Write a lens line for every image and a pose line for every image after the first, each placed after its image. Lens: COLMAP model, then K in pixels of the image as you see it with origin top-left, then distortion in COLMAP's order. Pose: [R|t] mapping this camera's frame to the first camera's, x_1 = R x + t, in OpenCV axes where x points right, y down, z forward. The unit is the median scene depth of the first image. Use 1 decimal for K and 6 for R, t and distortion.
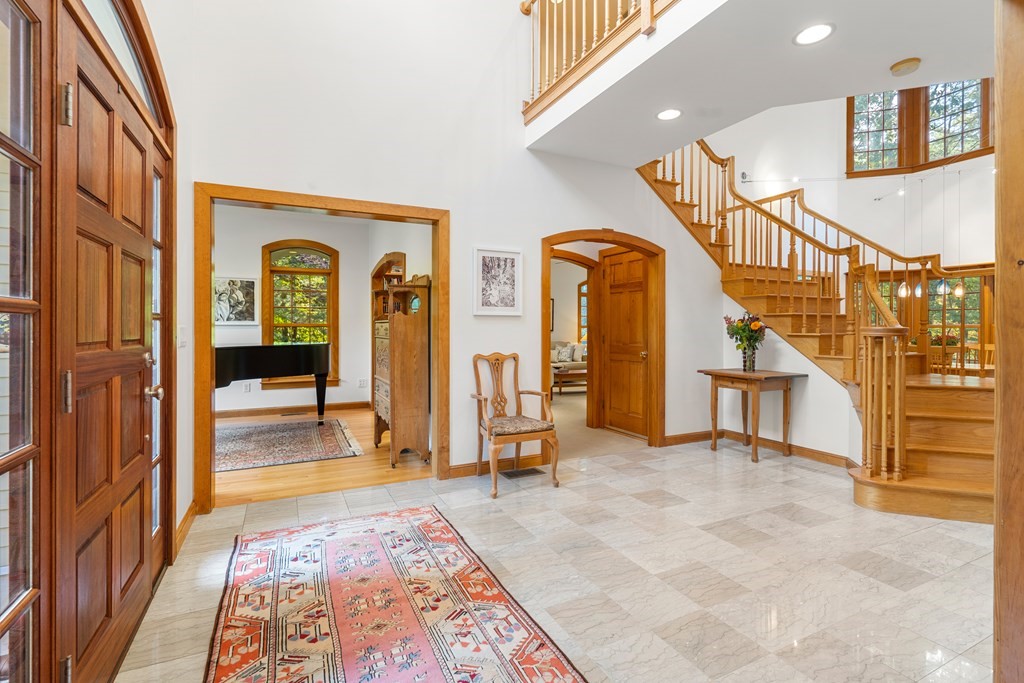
lens RADIAL K [[470.3, 0, 507.4], [0, 470.3, 330.7], [0, 0, 1]] dist [-0.003713, -0.000047]
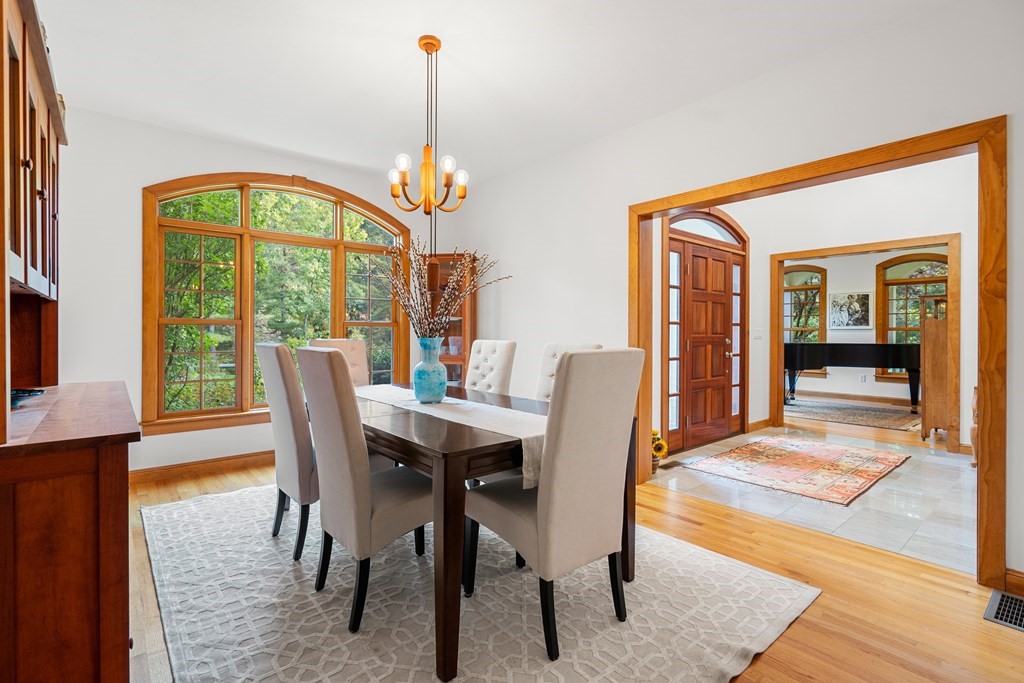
lens RADIAL K [[470.3, 0, 507.4], [0, 470.3, 330.7], [0, 0, 1]] dist [-0.003713, -0.000047]
pose [[0.248384, -0.004044, -0.968653, 0.754781], [-0.009407, 0.999934, -0.006587, 0.017198], [0.968616, 0.010748, 0.248329, -0.427640]]
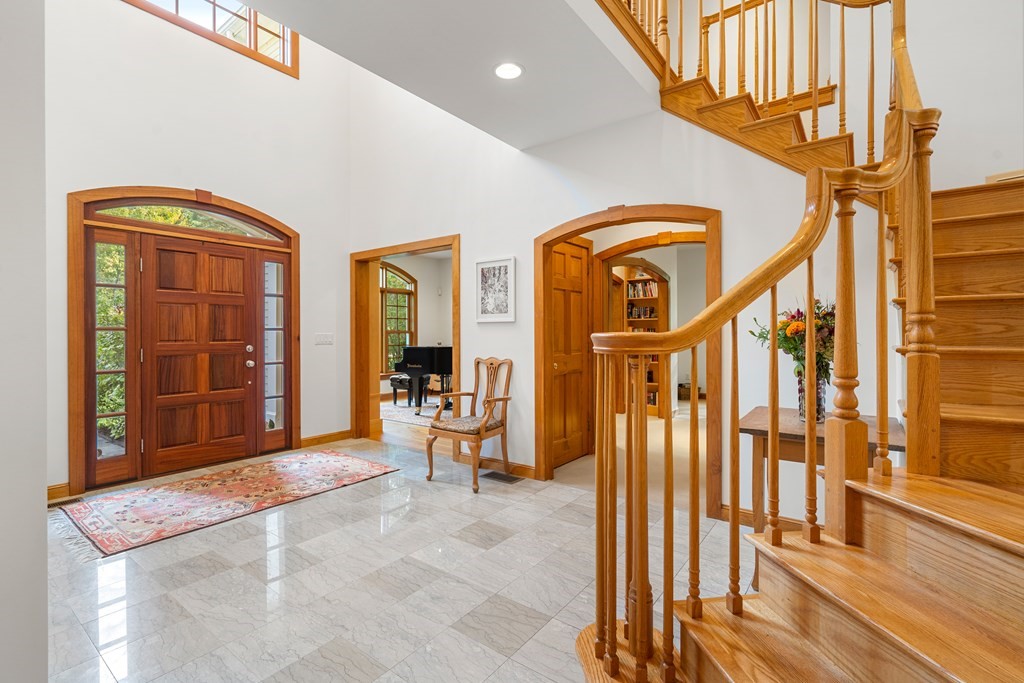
lens RADIAL K [[470.3, 0, 507.4], [0, 470.3, 330.7], [0, 0, 1]] dist [-0.003713, -0.000047]
pose [[0.448593, -0.006157, -0.893715, 0.965140], [-0.001708, 0.999969, -0.007746, -0.004791], [0.893735, 0.005001, 0.448568, 0.570063]]
